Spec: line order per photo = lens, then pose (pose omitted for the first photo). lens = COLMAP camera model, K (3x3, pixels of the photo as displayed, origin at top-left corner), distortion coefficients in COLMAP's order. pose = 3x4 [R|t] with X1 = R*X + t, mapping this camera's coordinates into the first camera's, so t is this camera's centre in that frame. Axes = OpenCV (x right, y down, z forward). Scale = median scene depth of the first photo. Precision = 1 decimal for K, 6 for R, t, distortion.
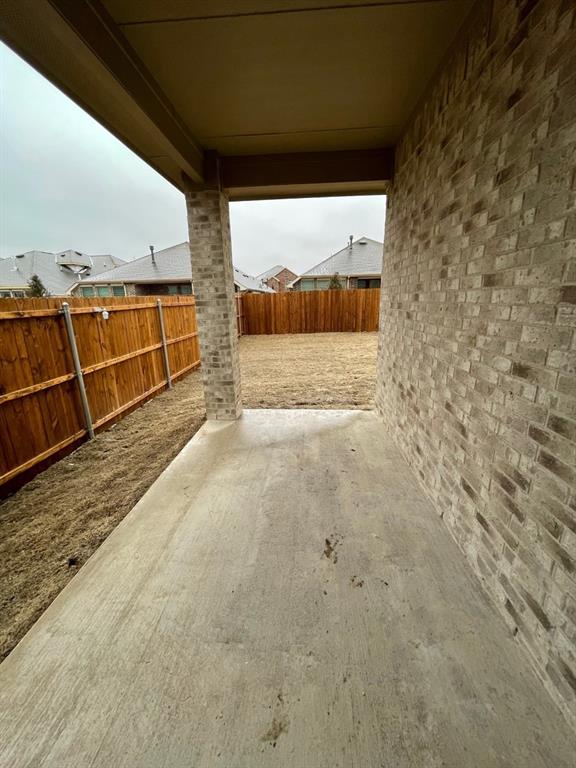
lens RADIAL K [[304.3, 0, 286.5], [0, 304.3, 381.9], [0, 0, 1]] dist [0.001584, 0.000144]
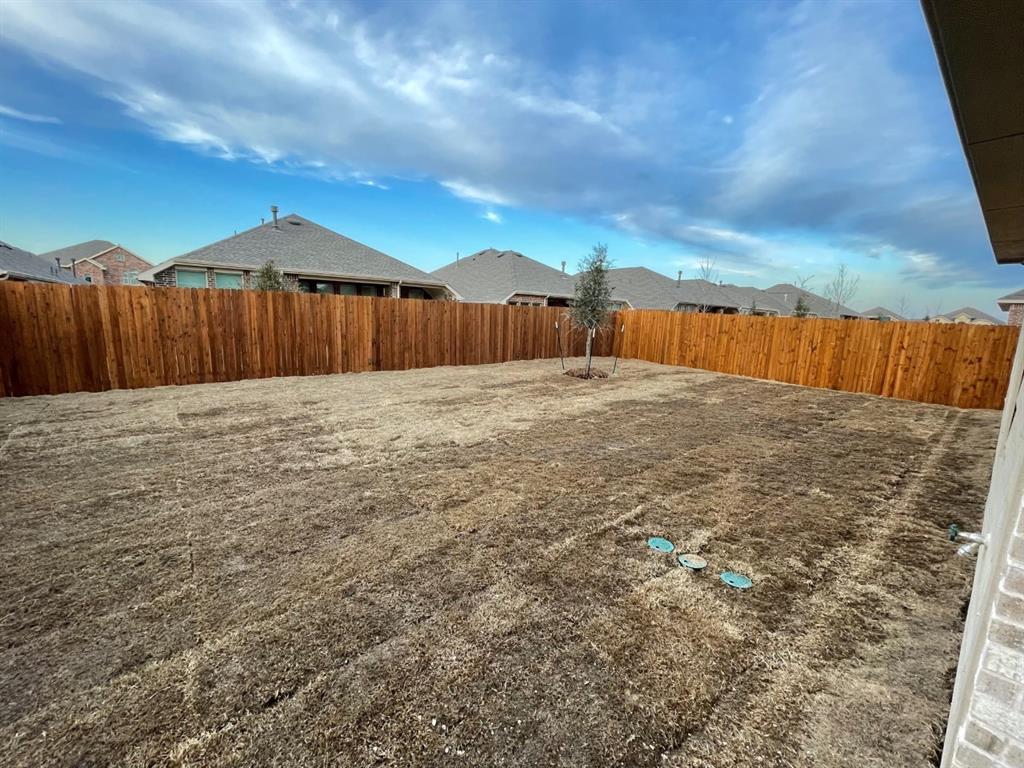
lens RADIAL K [[405.8, 0, 512.6], [0, 405.8, 385.5], [0, 0, 1]] dist [0.001584, 0.000144]
pose [[0.739064, -0.064953, 0.670497, -0.015189], [0.120733, 0.991996, -0.036982, -0.079708], [-0.662728, 0.108284, 0.740990, 0.271421]]
